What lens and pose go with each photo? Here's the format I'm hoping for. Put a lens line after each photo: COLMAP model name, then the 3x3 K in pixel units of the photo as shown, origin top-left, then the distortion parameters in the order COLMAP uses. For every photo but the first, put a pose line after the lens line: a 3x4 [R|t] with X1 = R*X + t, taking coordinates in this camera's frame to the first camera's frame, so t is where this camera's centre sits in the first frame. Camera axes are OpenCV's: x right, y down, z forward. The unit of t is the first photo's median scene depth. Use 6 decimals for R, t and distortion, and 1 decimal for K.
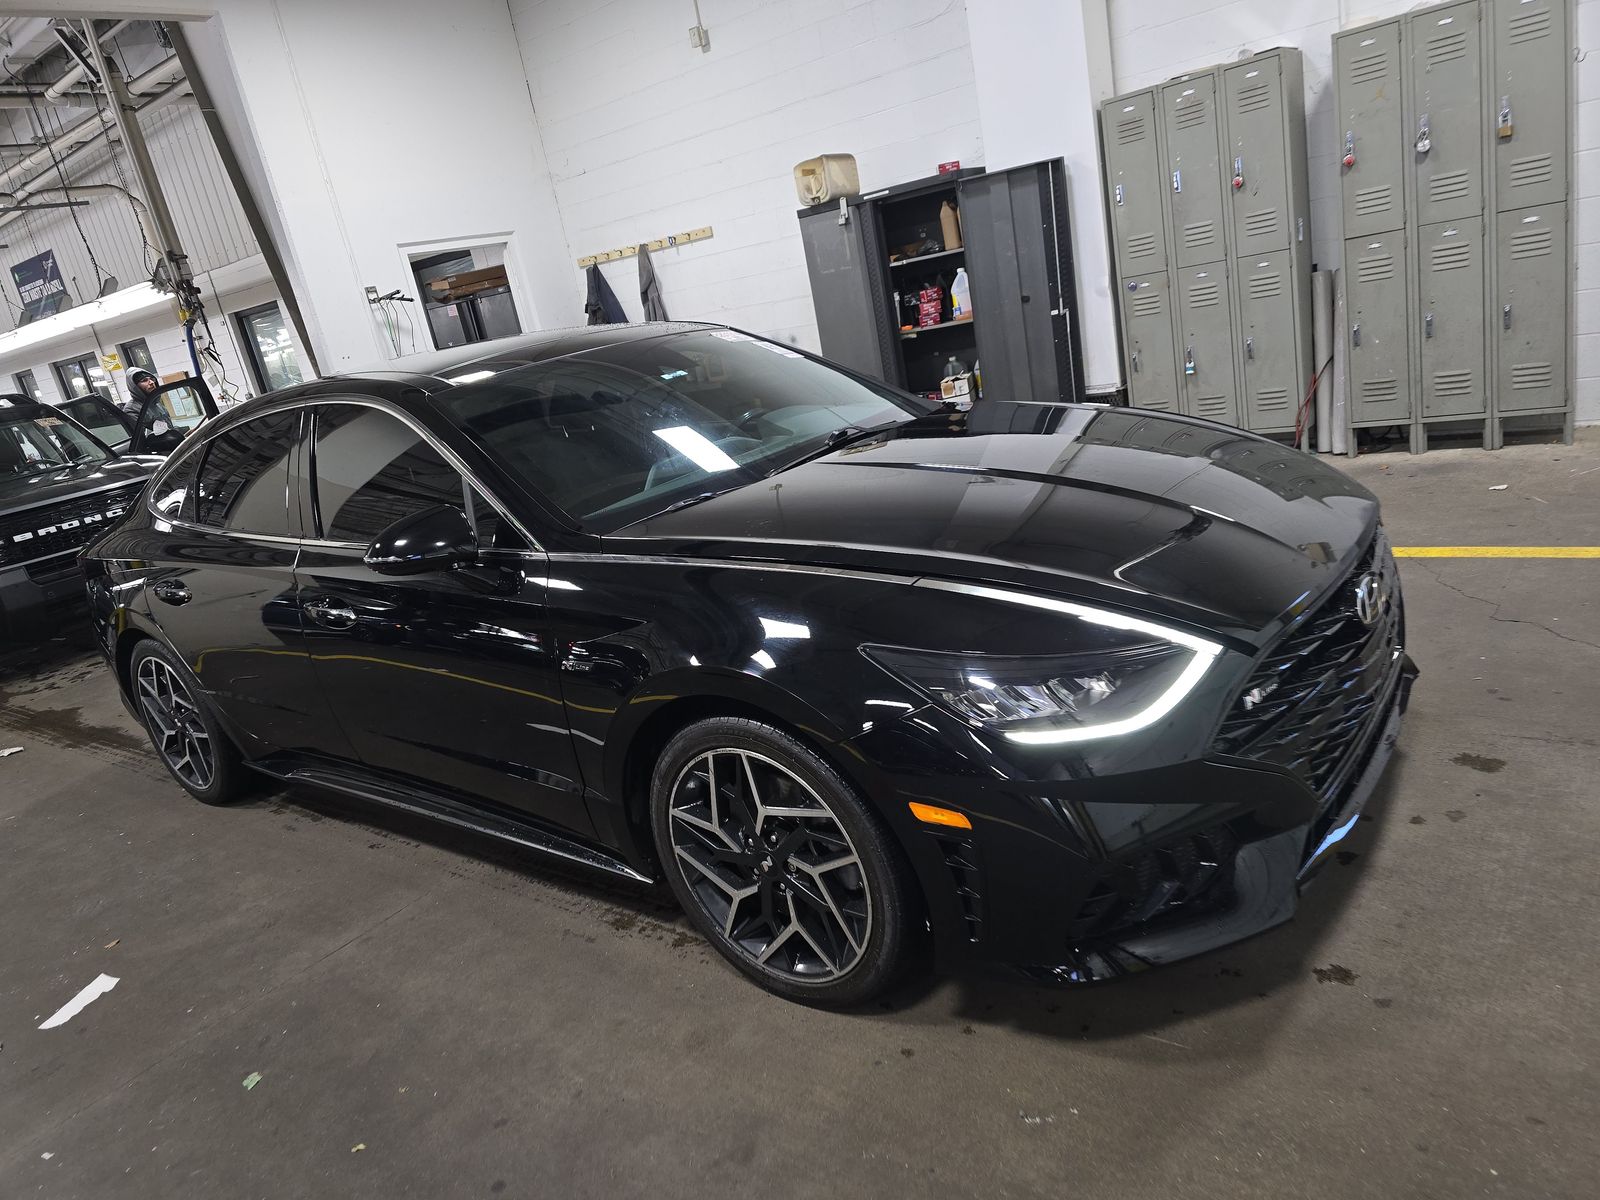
lens RADIAL K [[1097.0, 0, 770.8], [0, 1097.0, 602.1], [0, 0, 1]] dist [0.018549, -0.001246]
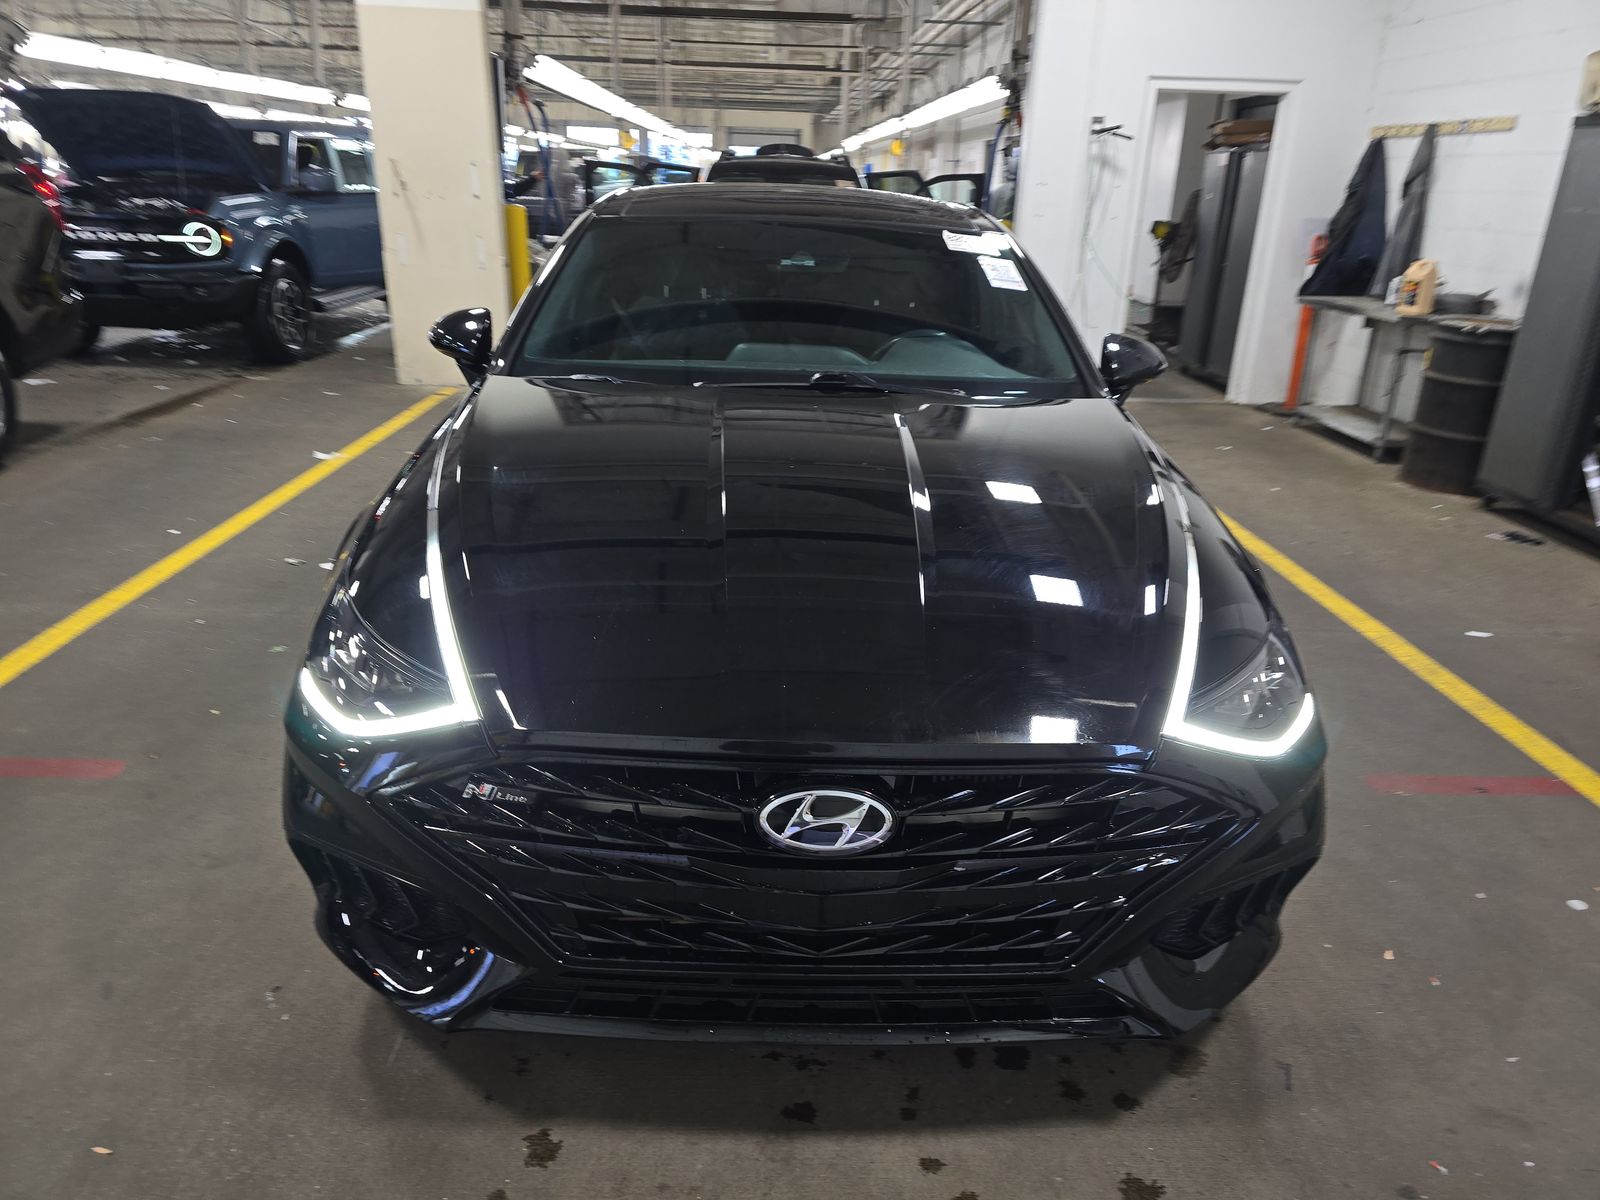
lens RADIAL K [[1048.7, 0, 800.0], [0, 1048.7, 600.0], [0, 0, 1]] dist [0.016071, -0.001657]
pose [[0.625078, 0.472369, -0.621406, 0.321698], [-0.359141, 0.880875, 0.308344, -0.123464], [0.693034, 0.030433, 0.720262, 0.182670]]
